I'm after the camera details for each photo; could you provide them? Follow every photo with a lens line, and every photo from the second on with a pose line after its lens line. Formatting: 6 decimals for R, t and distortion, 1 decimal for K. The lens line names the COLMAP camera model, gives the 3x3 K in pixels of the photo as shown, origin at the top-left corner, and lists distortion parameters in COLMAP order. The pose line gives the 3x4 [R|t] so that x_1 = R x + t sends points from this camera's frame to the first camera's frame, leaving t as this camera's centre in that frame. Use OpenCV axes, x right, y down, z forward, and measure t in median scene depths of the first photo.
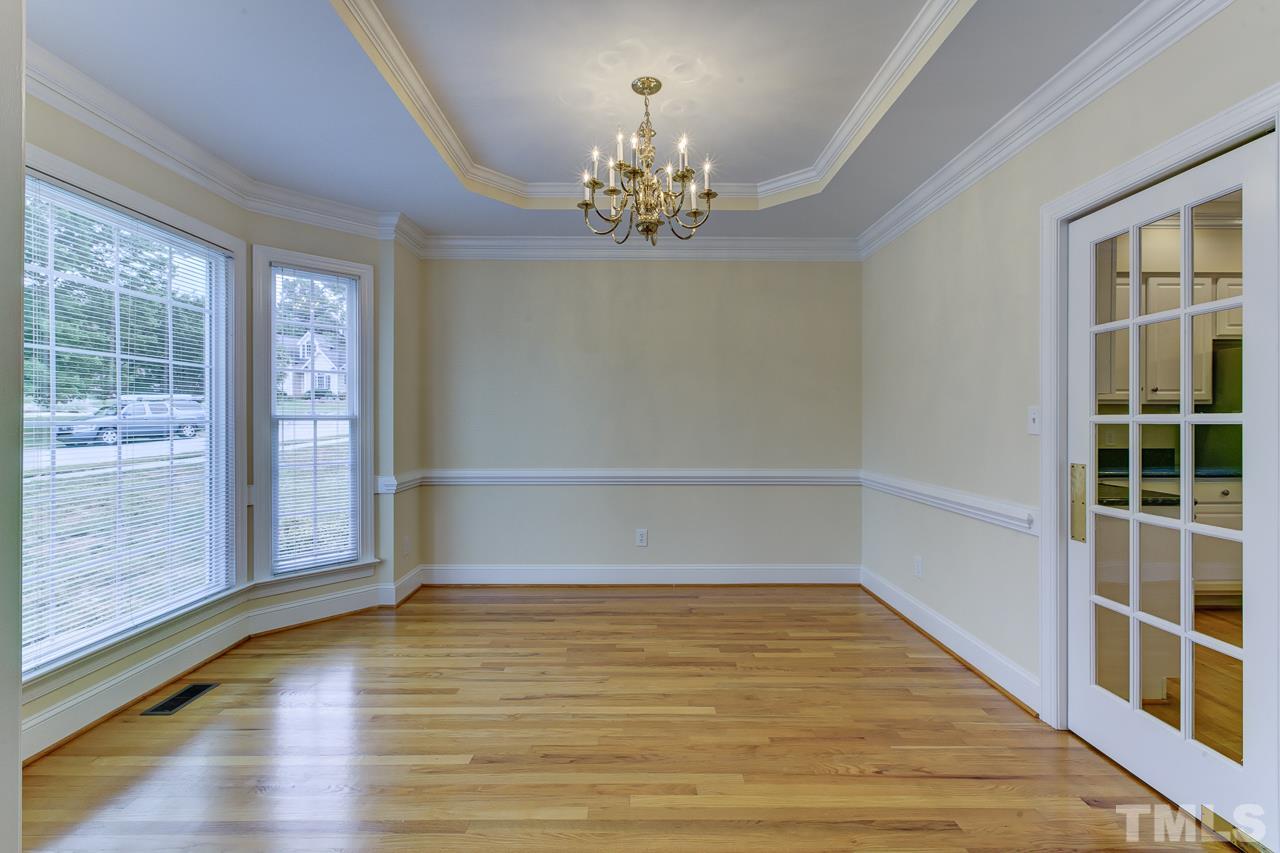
lens RADIAL K [[562.2, 0, 636.6], [0, 562.2, 423.0], [0, 0, 1]] dist [0.023002, -0.008520]
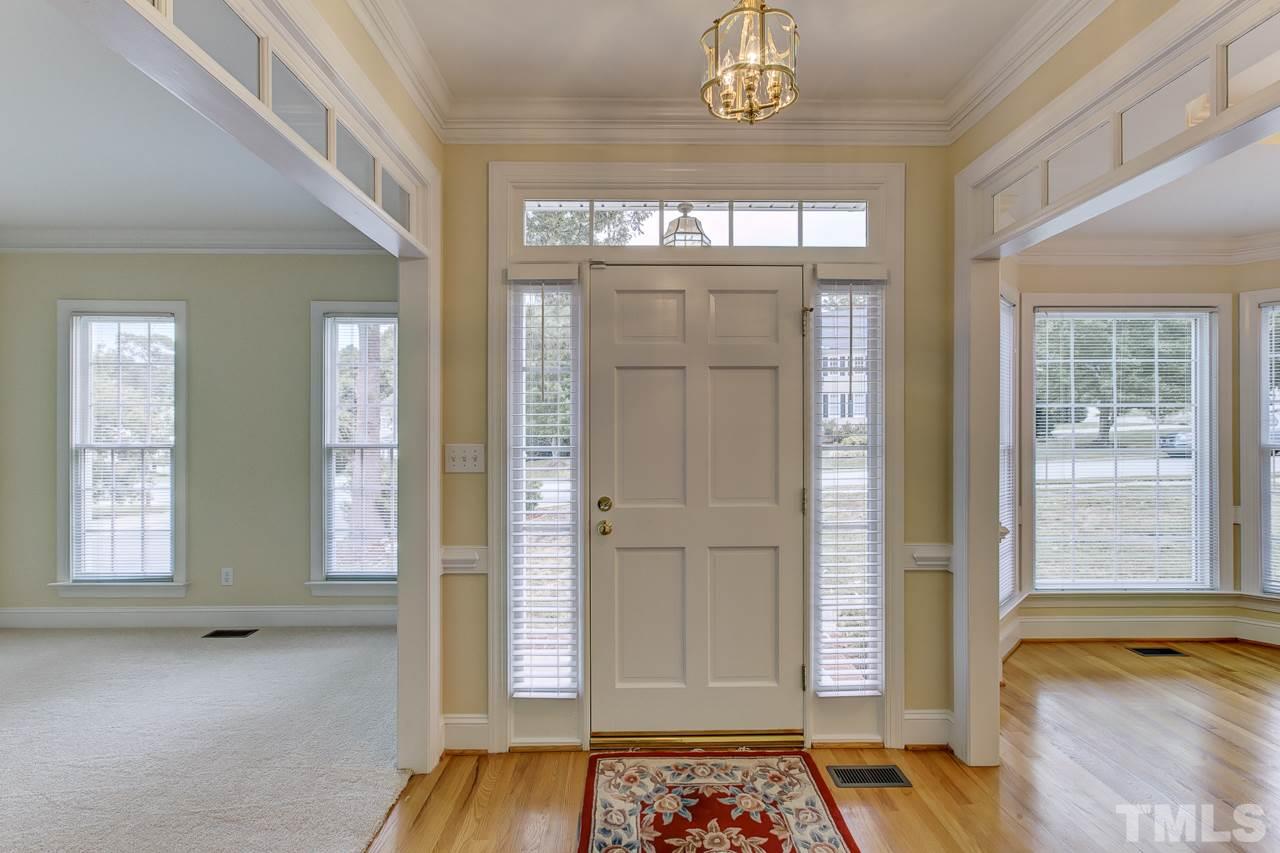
lens RADIAL K [[562.2, 0, 636.6], [0, 562.2, 423.0], [0, 0, 1]] dist [0.023002, -0.008520]
pose [[0.011370, -0.007017, -0.999911, 0.517747], [-0.005704, 0.999959, -0.007082, -0.047418], [0.999919, 0.005784, 0.011330, -0.249453]]
